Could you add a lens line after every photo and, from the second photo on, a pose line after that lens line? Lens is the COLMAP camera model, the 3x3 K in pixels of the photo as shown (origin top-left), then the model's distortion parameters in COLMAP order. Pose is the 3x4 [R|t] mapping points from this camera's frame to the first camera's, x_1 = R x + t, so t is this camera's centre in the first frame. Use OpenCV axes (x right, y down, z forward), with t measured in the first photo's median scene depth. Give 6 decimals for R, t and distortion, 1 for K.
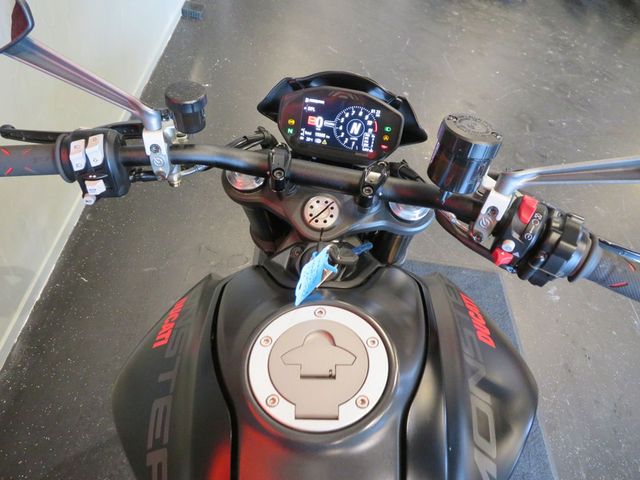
lens RADIAL K [[458.6, 0, 321.4], [0, 458.6, 239.2], [0, 0, 1]] dist [-0.013445, 0.008074]
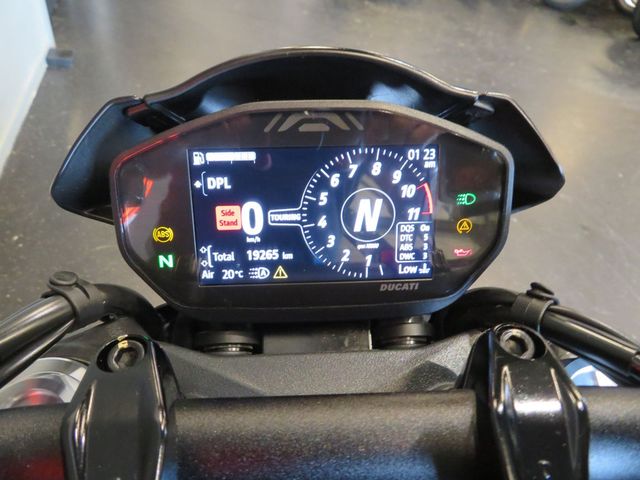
lens RADIAL K [[458.6, 0, 318.7], [0, 458.6, 240.4], [0, 0, 1]] dist [-0.013445, 0.008074]
pose [[0.969830, -0.207245, 0.128371, -0.003810], [0.213532, 0.976229, -0.037163, -0.218618], [-0.117617, 0.063453, 0.991030, 0.682559]]
